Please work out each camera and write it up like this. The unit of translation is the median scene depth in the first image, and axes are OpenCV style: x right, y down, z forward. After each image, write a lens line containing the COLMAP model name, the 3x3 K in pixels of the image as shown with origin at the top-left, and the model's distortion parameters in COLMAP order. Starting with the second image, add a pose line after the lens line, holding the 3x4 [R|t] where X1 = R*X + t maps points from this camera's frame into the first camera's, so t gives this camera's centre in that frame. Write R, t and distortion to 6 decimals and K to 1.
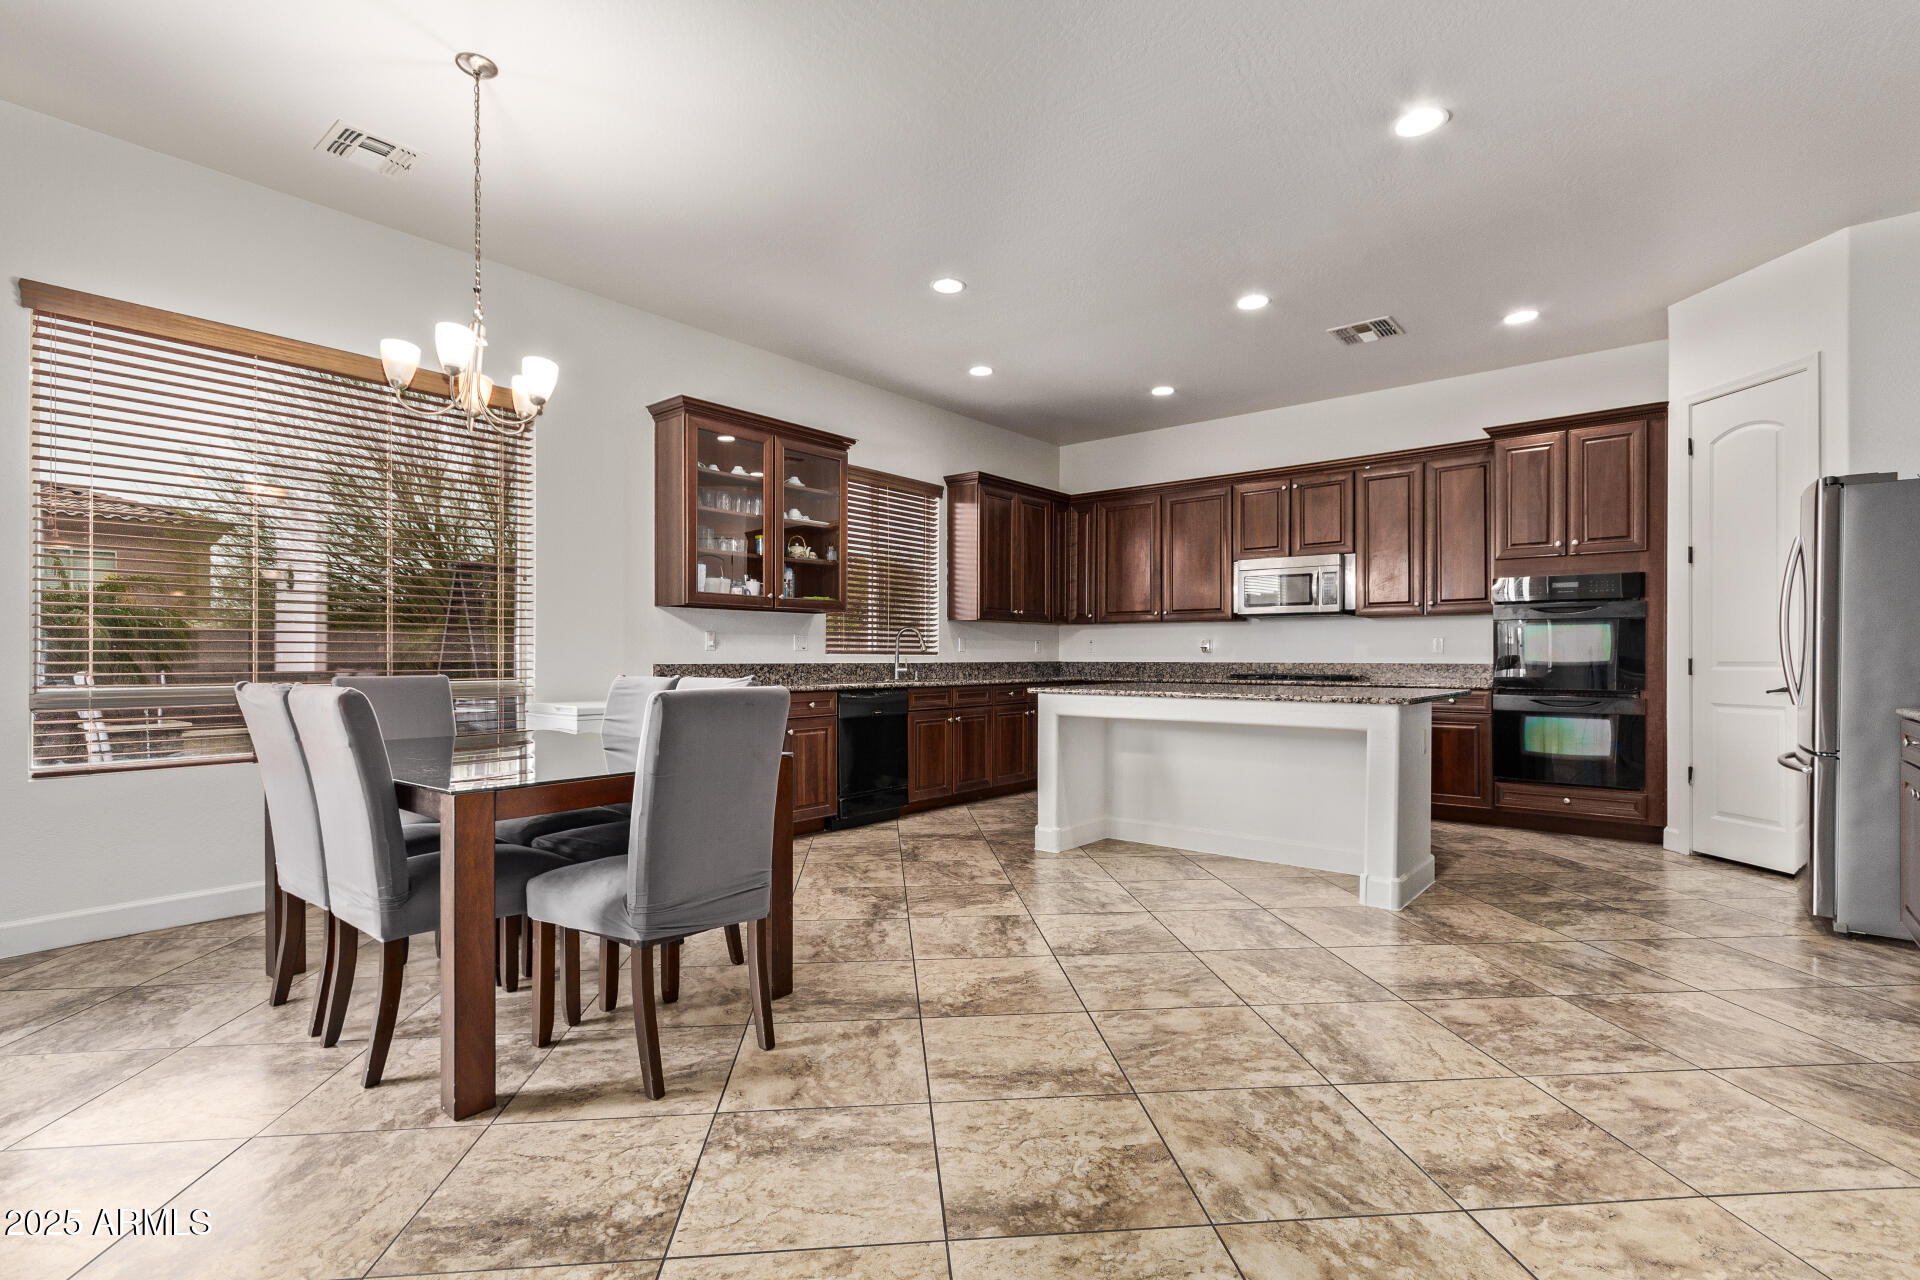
lens RADIAL K [[884.4, 0, 961.9], [0, 884.4, 652.9], [0, 0, 1]] dist [0.008720, 0.000115]
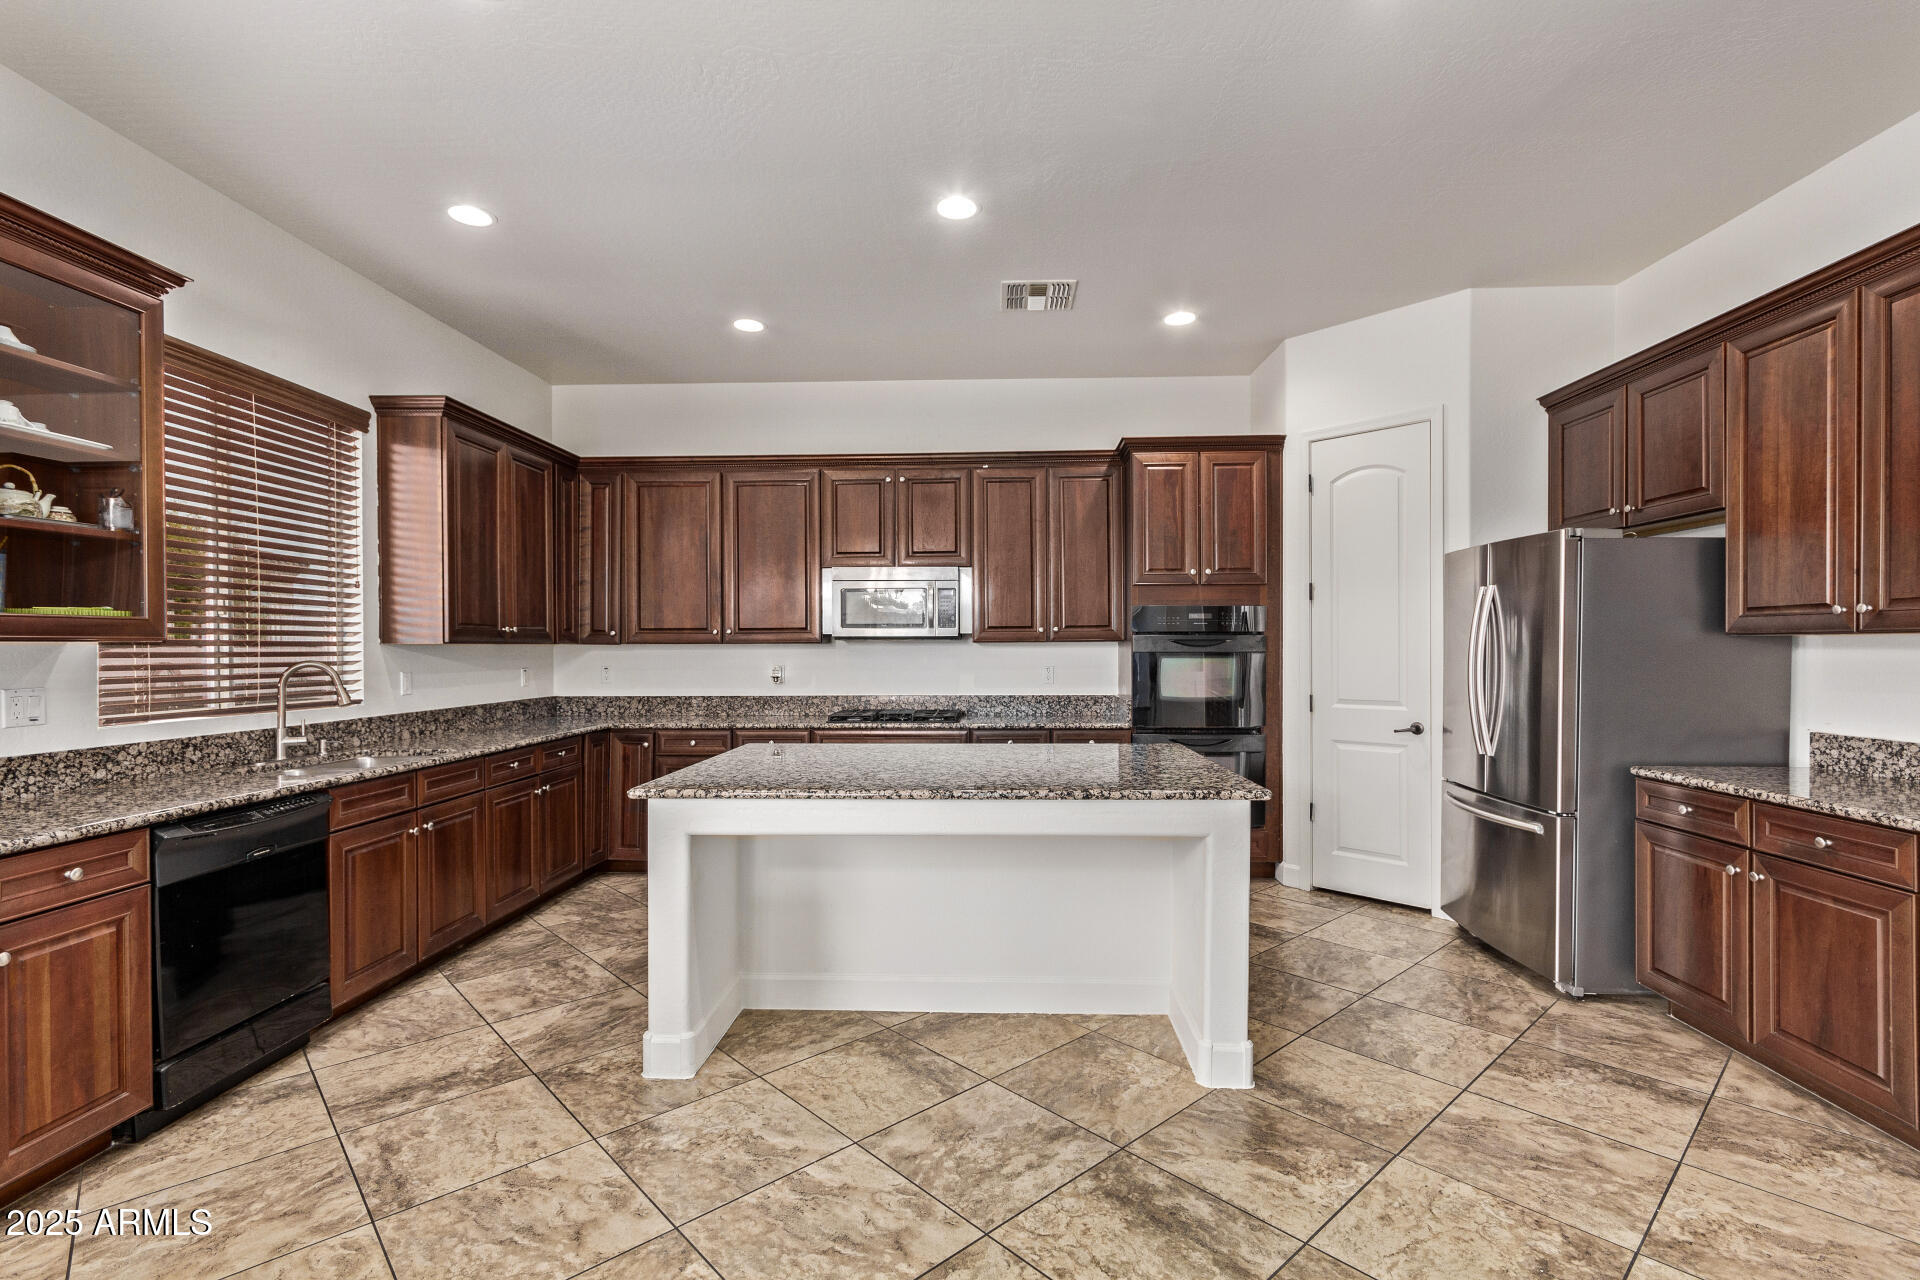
lens RADIAL K [[884.4, 0, 961.9], [0, 884.4, 652.9], [0, 0, 1]] dist [0.008720, 0.000115]
pose [[0.796203, -0.008848, 0.604965, -0.076493], [0.003281, 0.999942, 0.010306, -0.041566], [-0.605021, -0.006221, 0.796185, 0.352243]]
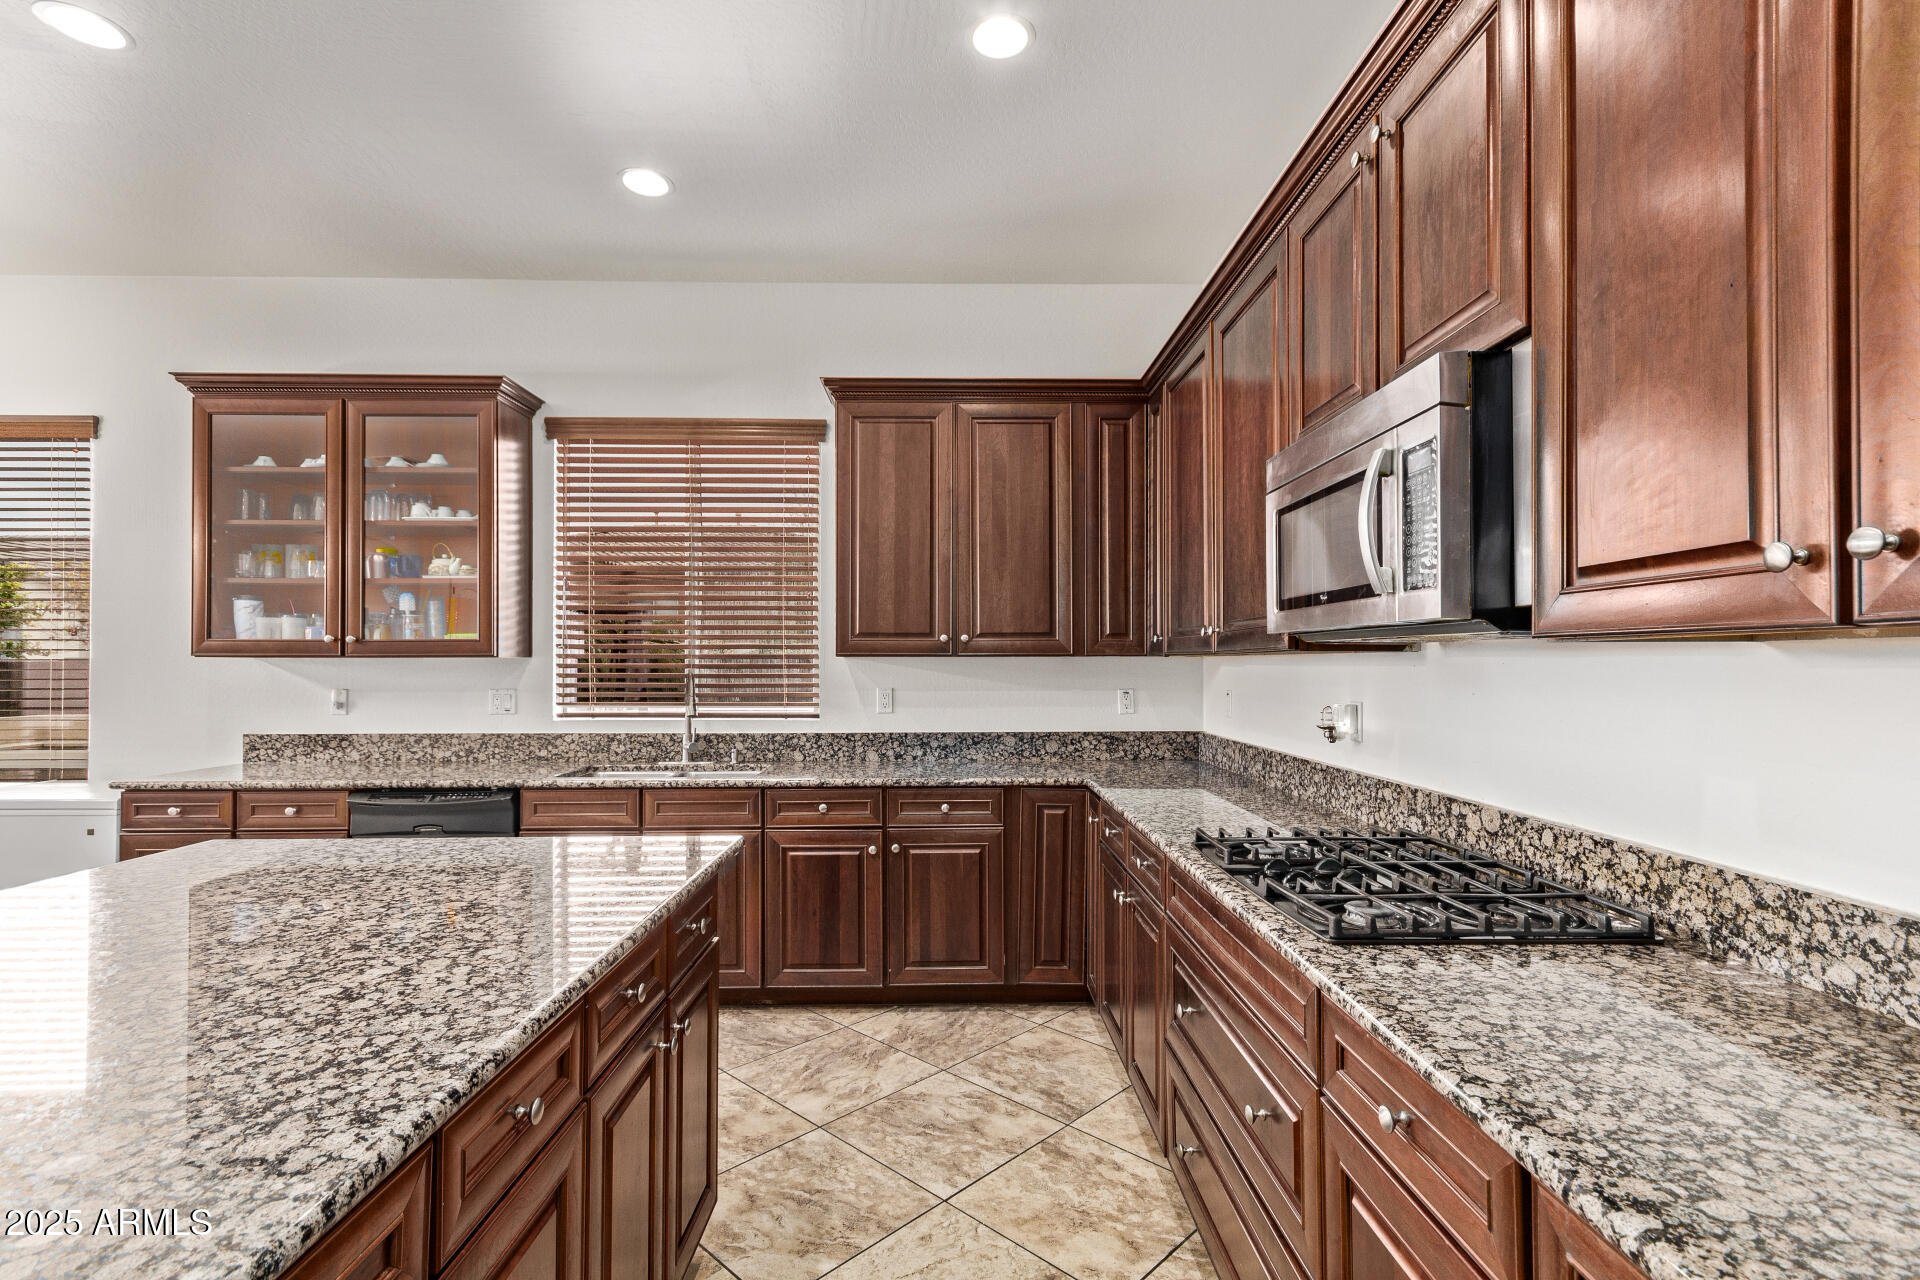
lens RADIAL K [[884.4, 0, 961.9], [0, 884.4, 652.9], [0, 0, 1]] dist [0.008720, 0.000115]
pose [[0.649460, -0.015375, -0.760240, 0.539104], [0.004441, 0.999855, -0.016427, -0.035282], [0.760383, 0.007293, 0.649434, 0.815480]]
